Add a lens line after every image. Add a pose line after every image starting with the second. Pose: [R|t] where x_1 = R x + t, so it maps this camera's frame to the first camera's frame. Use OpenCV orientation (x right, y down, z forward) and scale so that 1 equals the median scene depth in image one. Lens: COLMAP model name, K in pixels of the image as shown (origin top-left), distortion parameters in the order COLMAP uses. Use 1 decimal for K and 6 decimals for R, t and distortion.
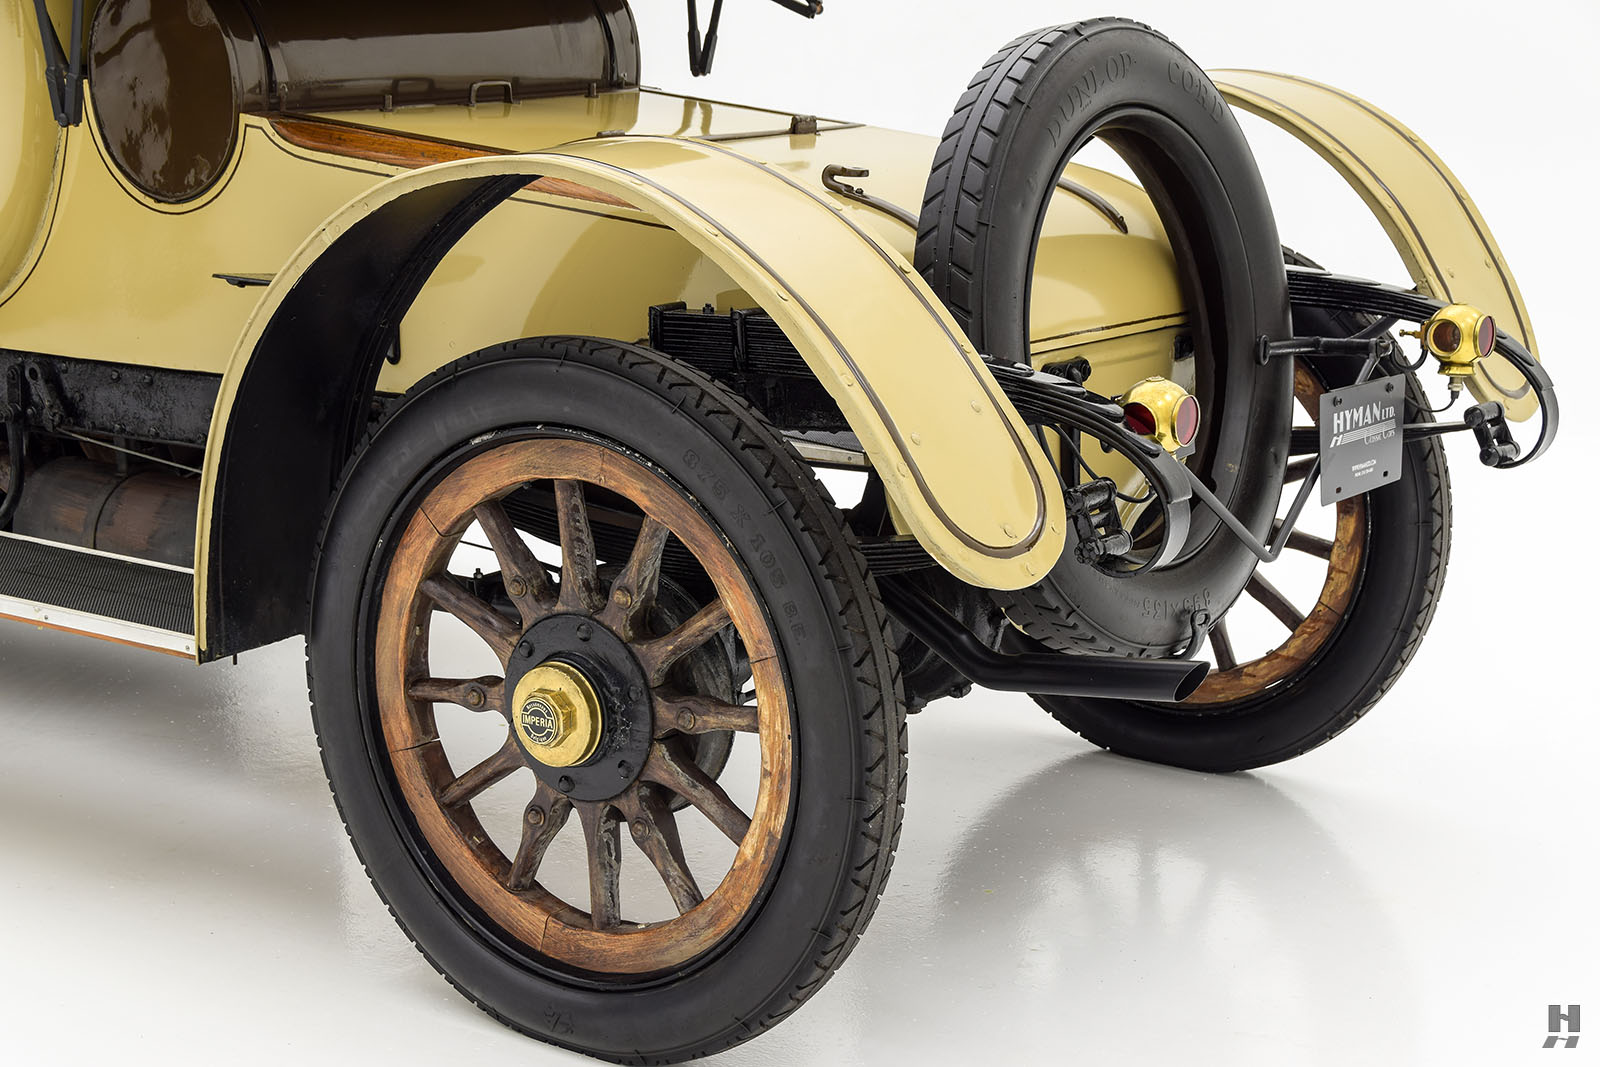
lens RADIAL K [[2882.2, 0, 832.1], [0, 2882.2, 580.8], [0, 0, 1]] dist [0.178080, 0.000000]
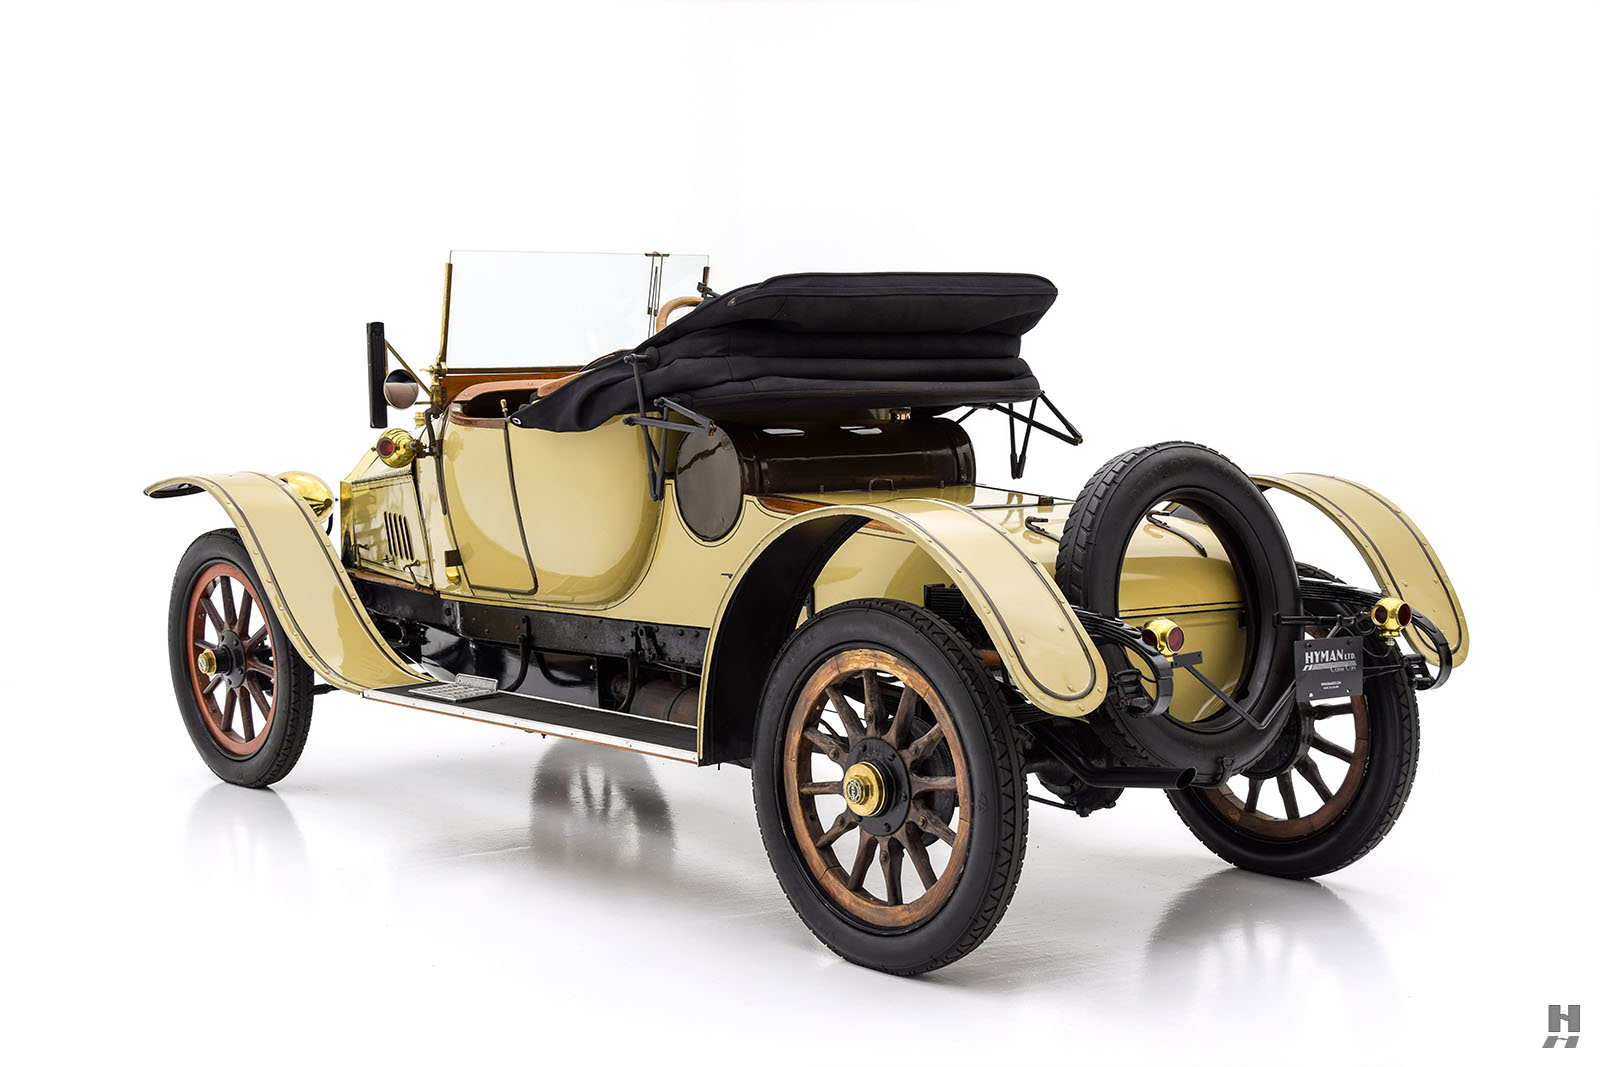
lens RADIAL K [[2236.9, 0, 839.4], [0, 2236.9, 547.6], [0, 0, 1]] dist [0.068132, 0.000000]
pose [[0.974458, 0.004153, -0.224533, 0.211050], [-0.038855, 0.987868, -0.150356, 0.104548], [0.221185, 0.155240, 0.962797, -0.450861]]
